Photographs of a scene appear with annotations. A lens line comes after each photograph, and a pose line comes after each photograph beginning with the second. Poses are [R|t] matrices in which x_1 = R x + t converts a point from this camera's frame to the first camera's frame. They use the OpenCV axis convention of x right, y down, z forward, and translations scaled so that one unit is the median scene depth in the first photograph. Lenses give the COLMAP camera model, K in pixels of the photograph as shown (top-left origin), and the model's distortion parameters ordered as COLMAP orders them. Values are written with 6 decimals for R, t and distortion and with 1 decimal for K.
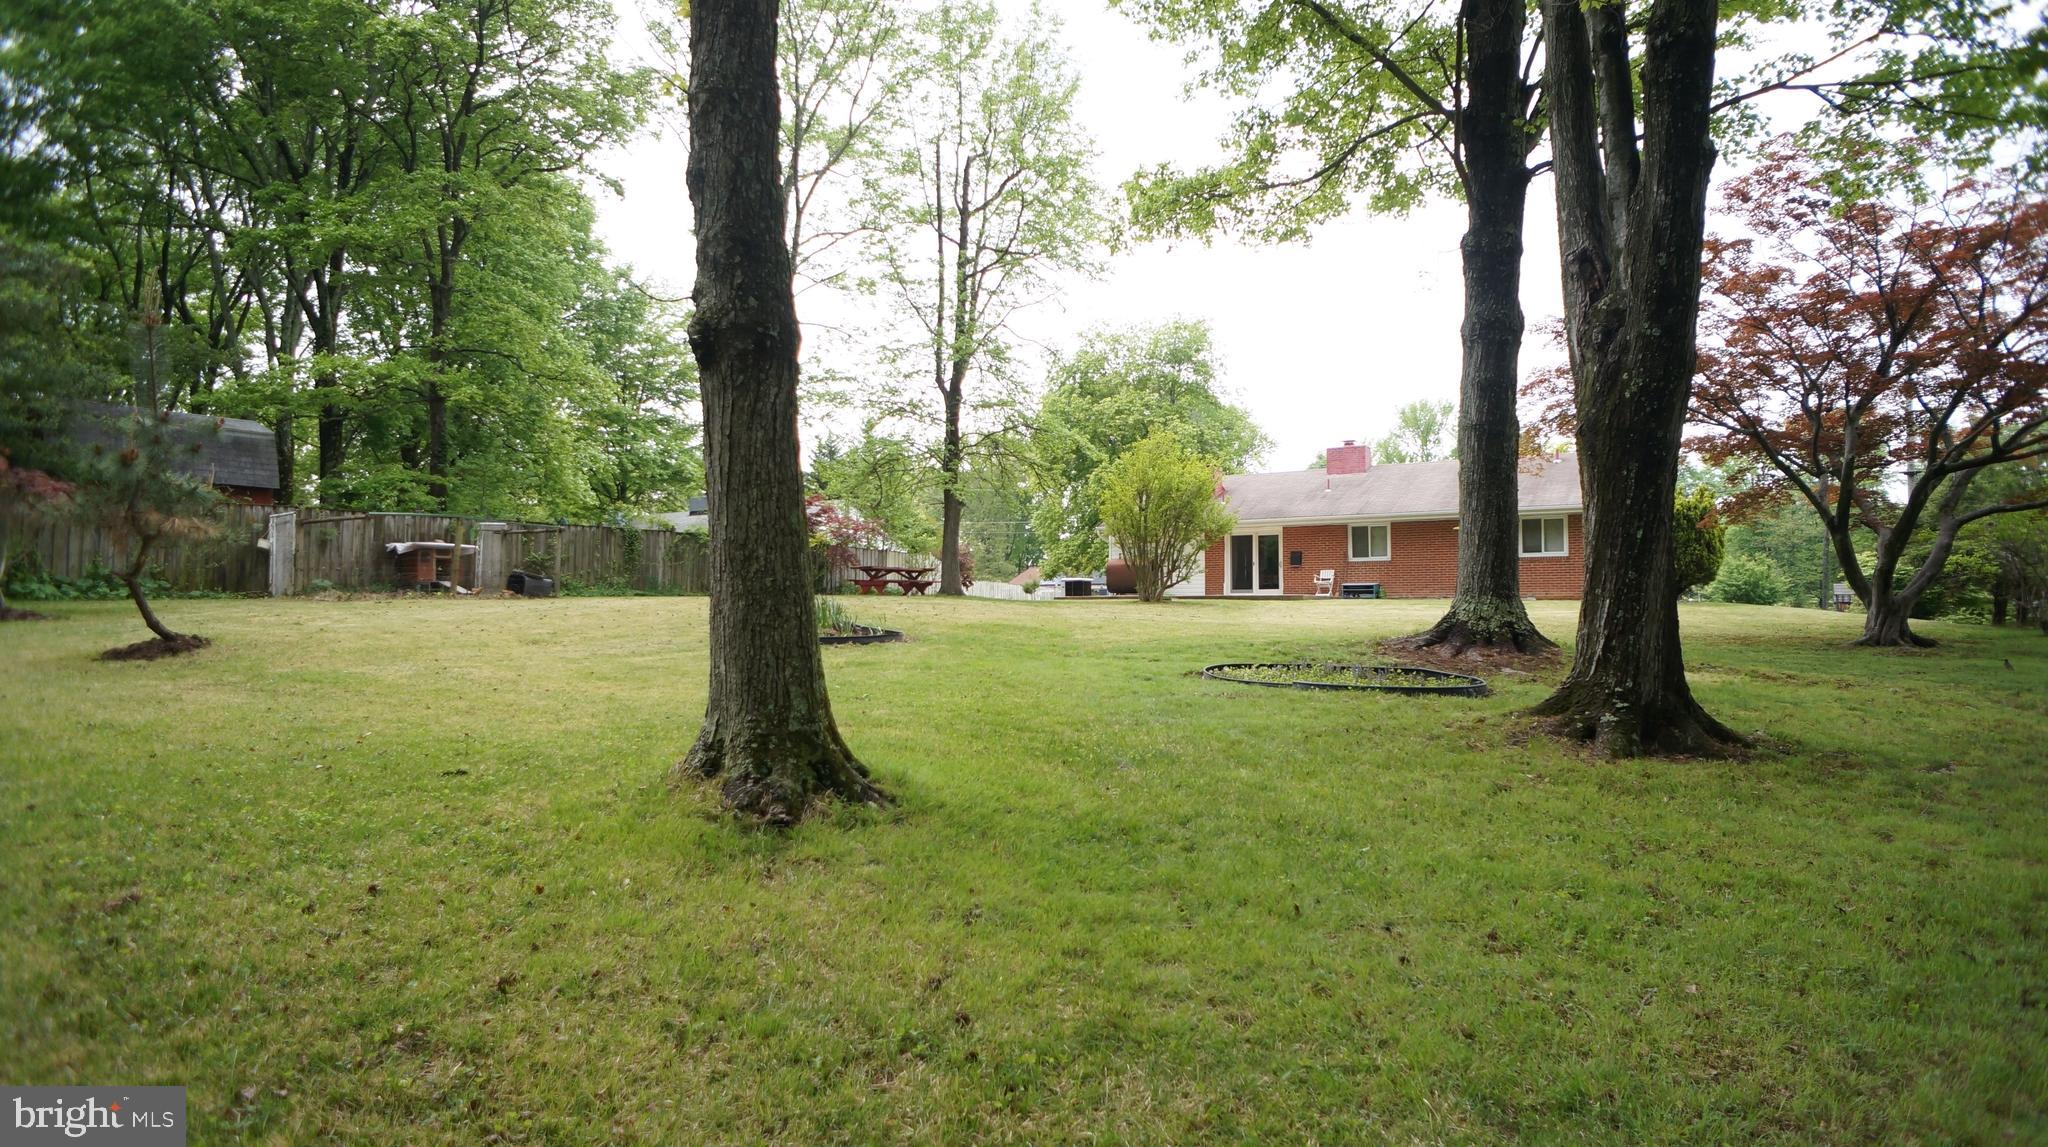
lens RADIAL K [[1081.6, 0, 1030.5], [0, 1081.6, 569.6], [0, 0, 1]] dist [-0.042055, 0.020076]
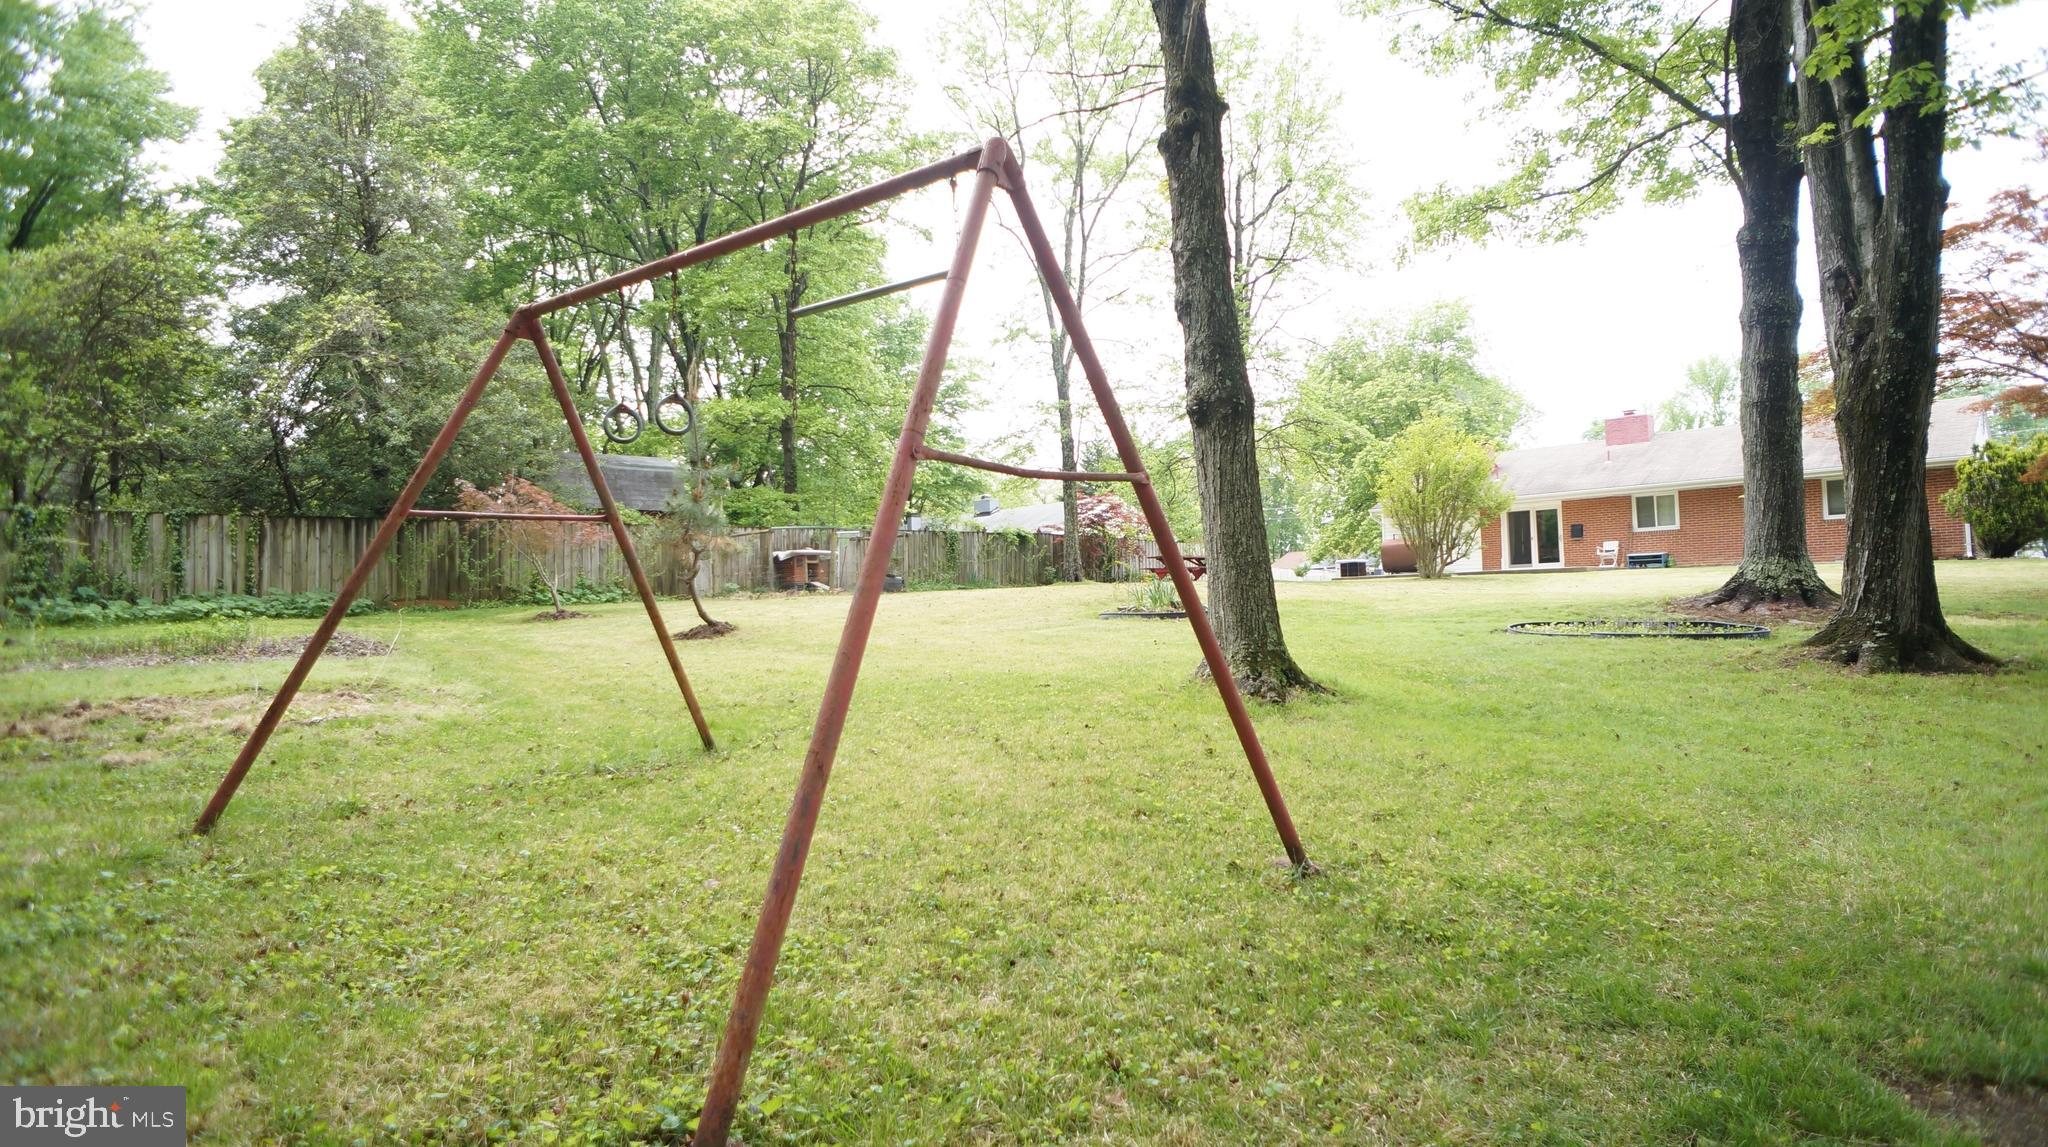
lens RADIAL K [[1081.6, 0, 1030.5], [0, 1081.6, 569.6], [0, 0, 1]] dist [-0.042055, 0.020076]
pose [[0.973950, -0.037546, -0.223632, -0.057965], [0.039419, 0.999215, 0.003916, 0.002694], [0.223310, -0.012629, 0.974666, -0.183276]]
